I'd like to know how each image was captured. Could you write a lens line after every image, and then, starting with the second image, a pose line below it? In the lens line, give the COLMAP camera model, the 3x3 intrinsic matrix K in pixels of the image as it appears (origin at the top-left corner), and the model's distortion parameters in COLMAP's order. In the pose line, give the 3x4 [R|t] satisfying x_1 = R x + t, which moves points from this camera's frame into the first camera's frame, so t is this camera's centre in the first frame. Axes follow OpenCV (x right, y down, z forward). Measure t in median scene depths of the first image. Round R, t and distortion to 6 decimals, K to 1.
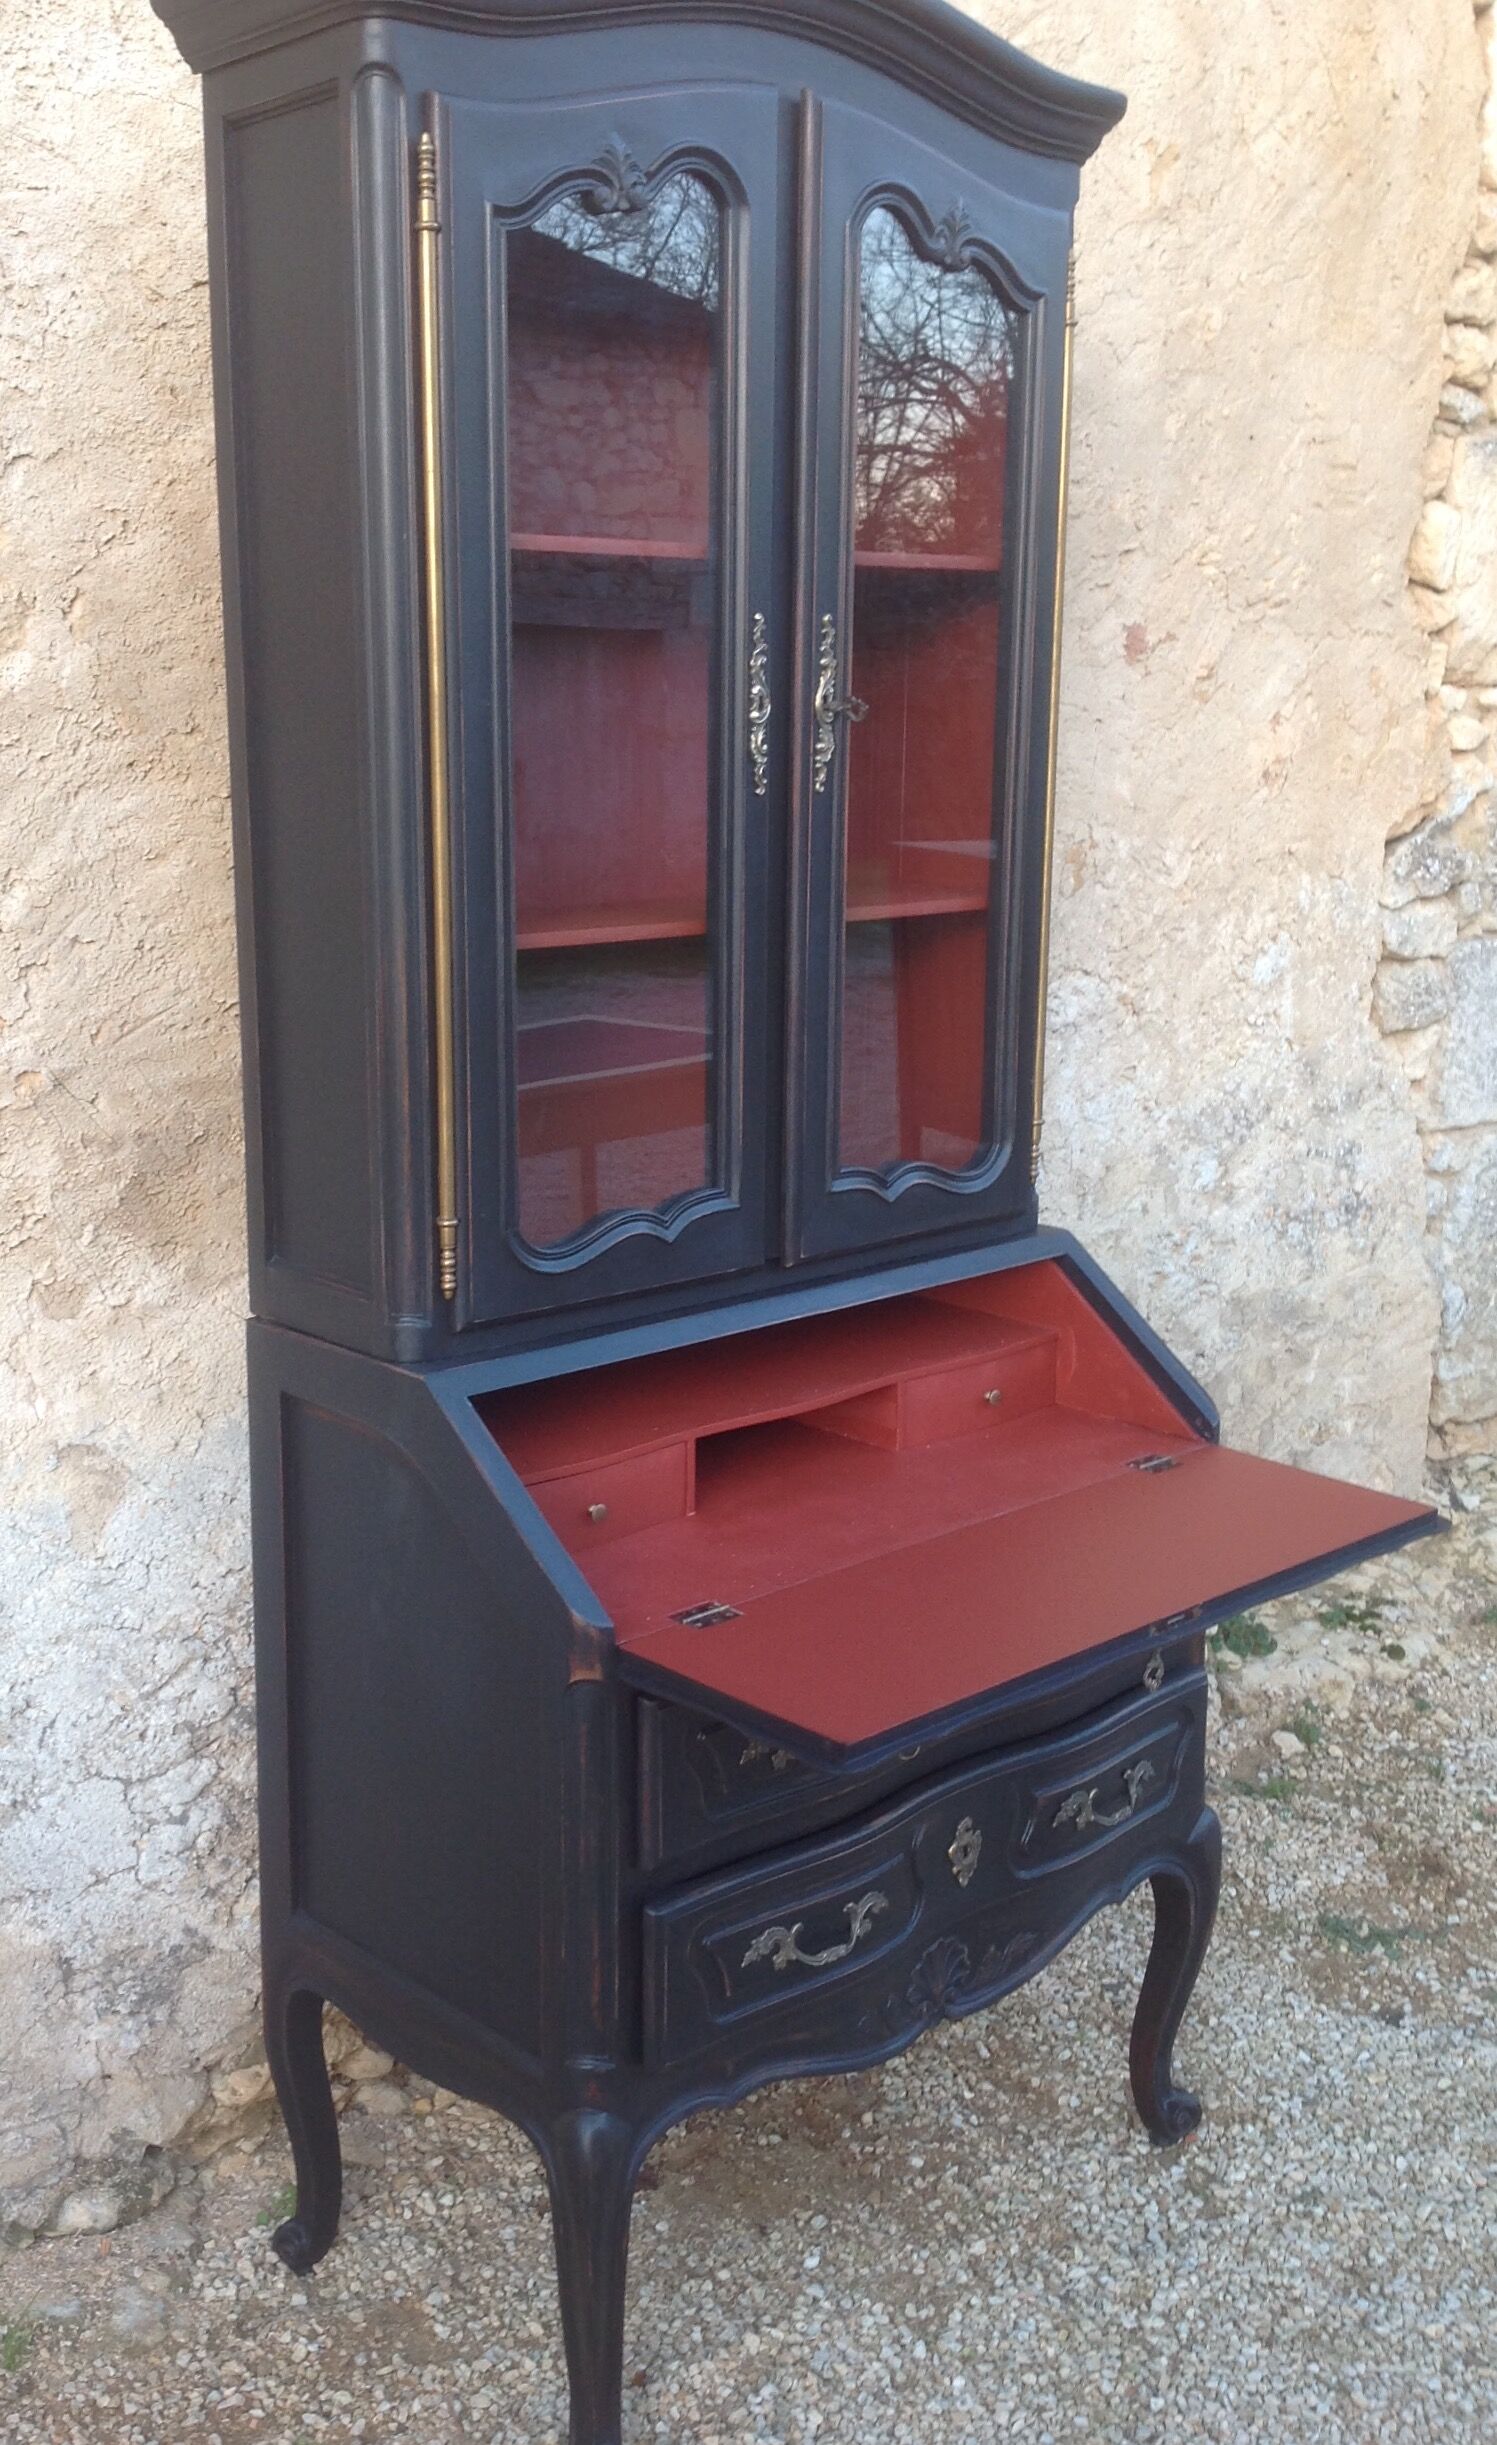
lens RADIAL K [[2442.7, 0, 629.9], [0, 2442.7, 1222.2], [0, 0, 1]] dist [0.013591, 0.000000]
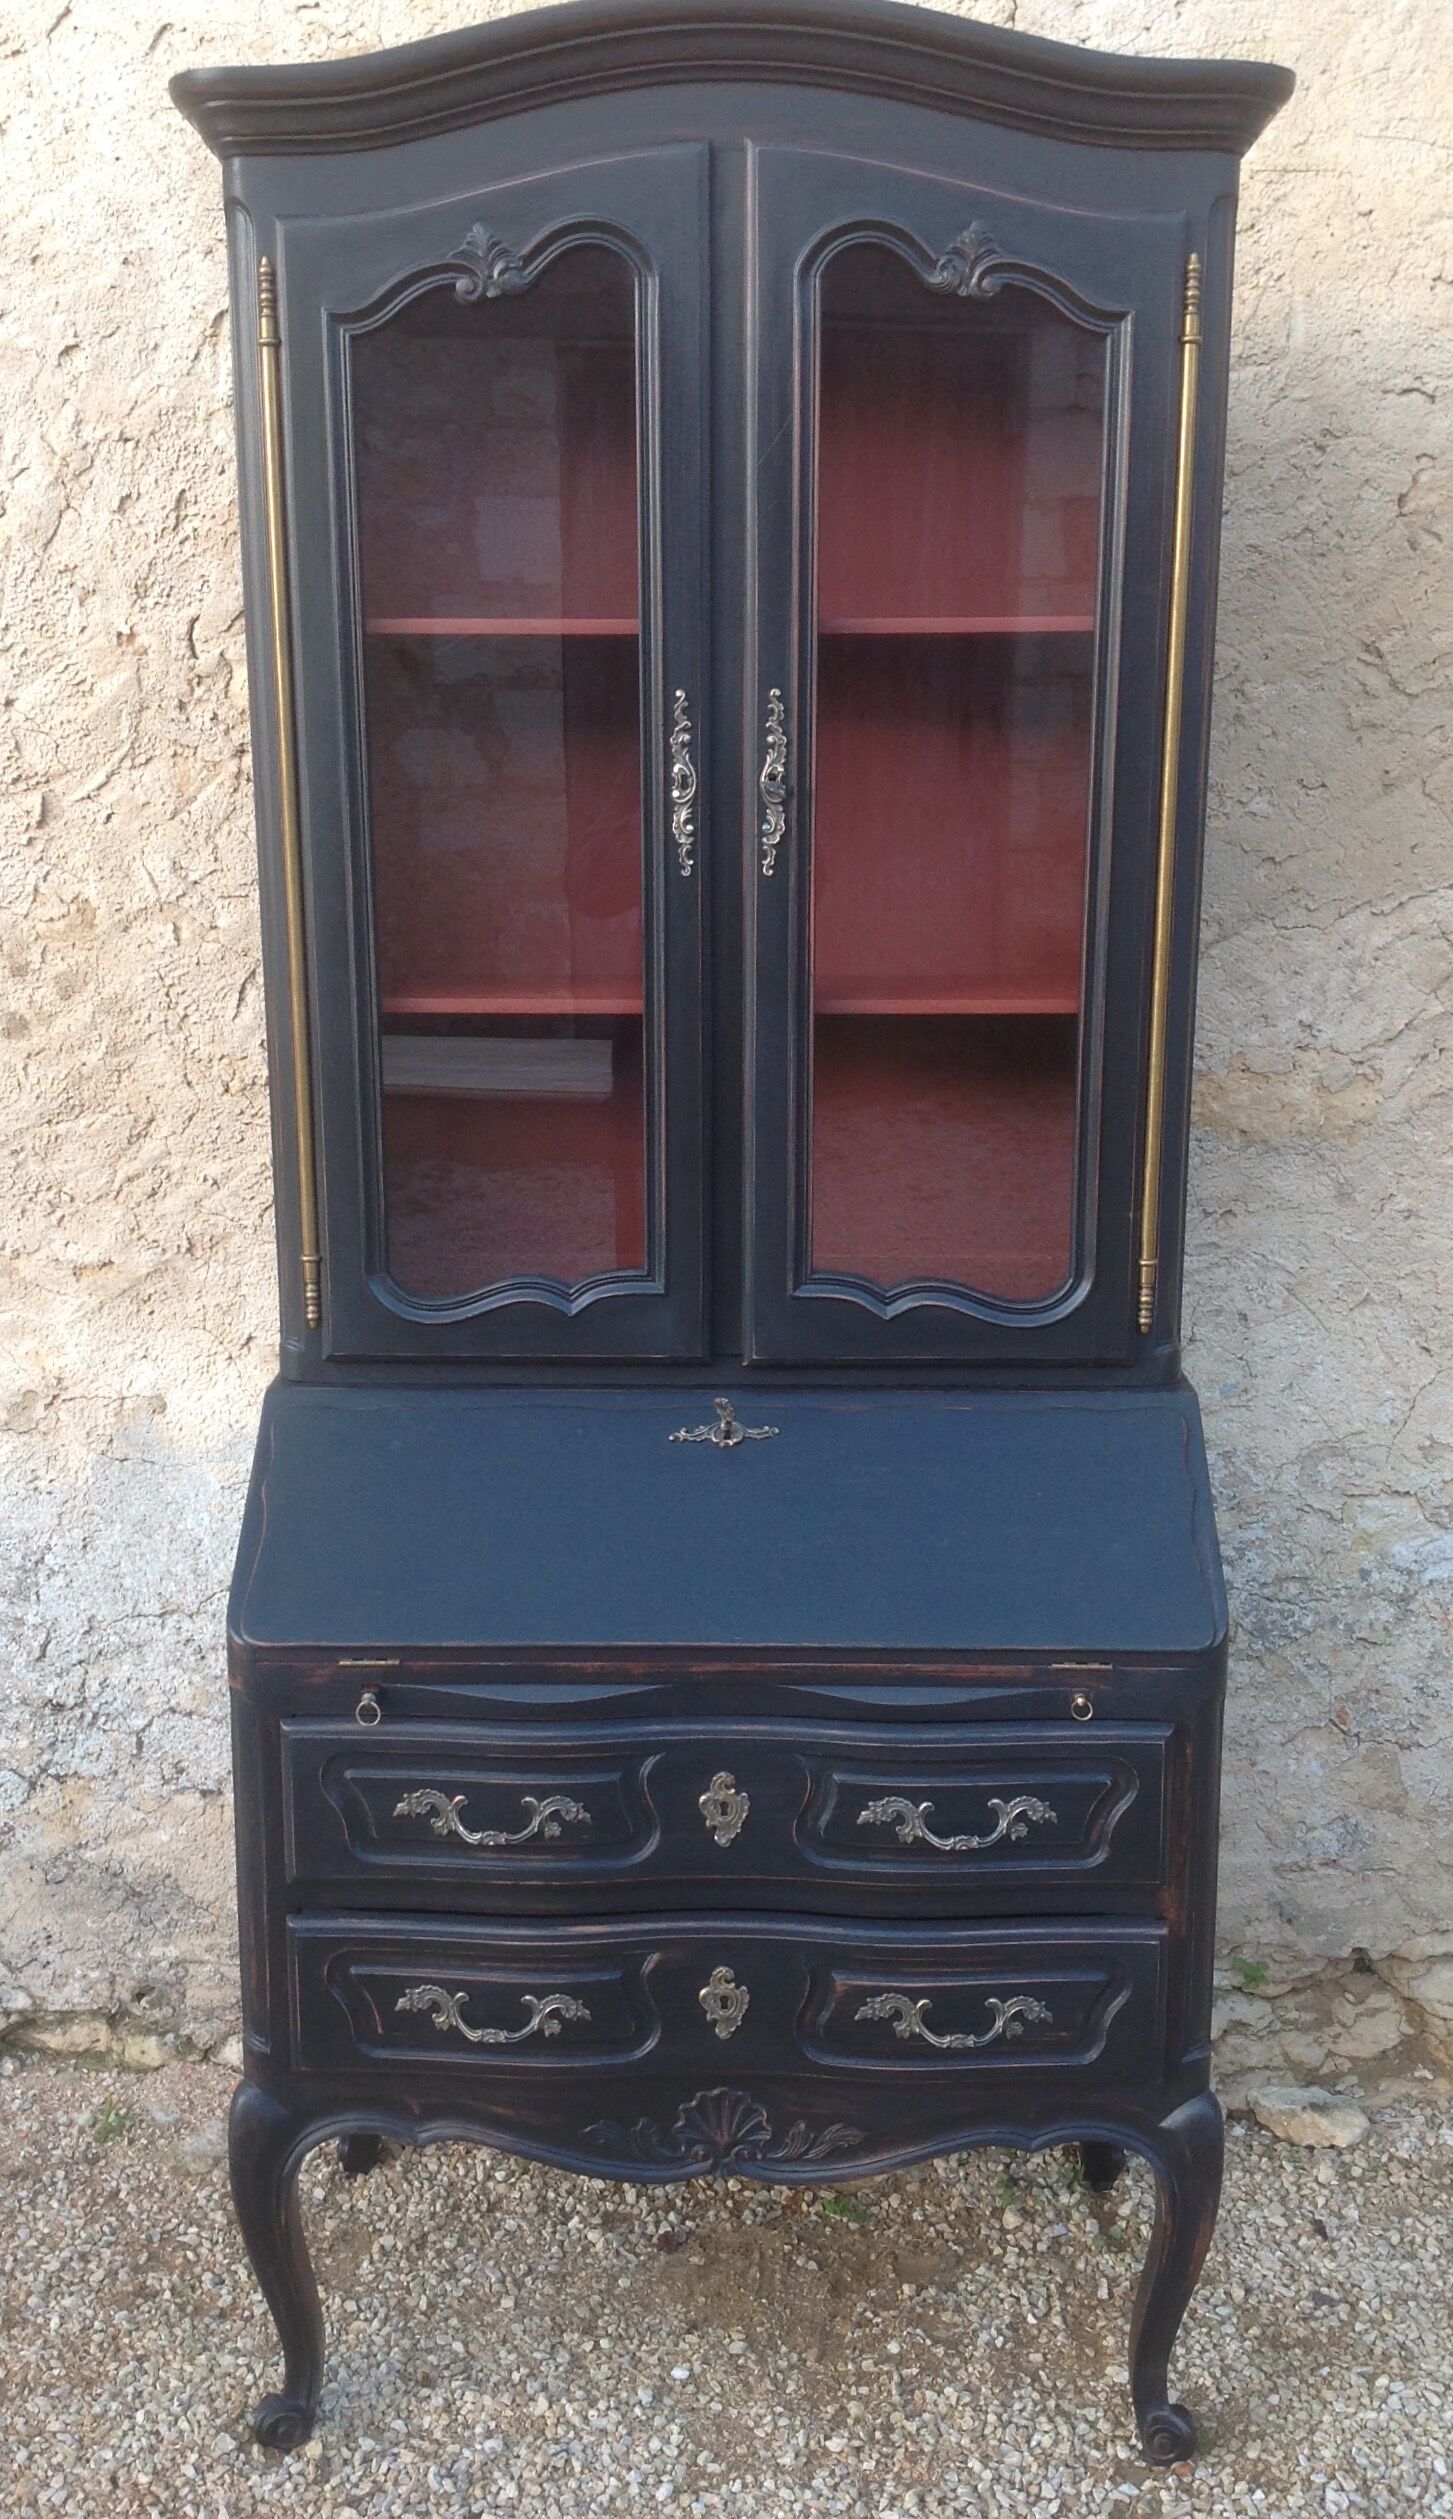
lens RADIAL K [[2494.6, 0, 753.5], [0, 2494.6, 1276.5], [0, 0, 1]] dist [0.016306, 0.000000]
pose [[0.739097, 0.161770, -0.653885, 0.698891], [-0.147273, 0.986056, 0.077484, -0.091851], [0.657302, 0.039031, 0.752616, 0.257100]]
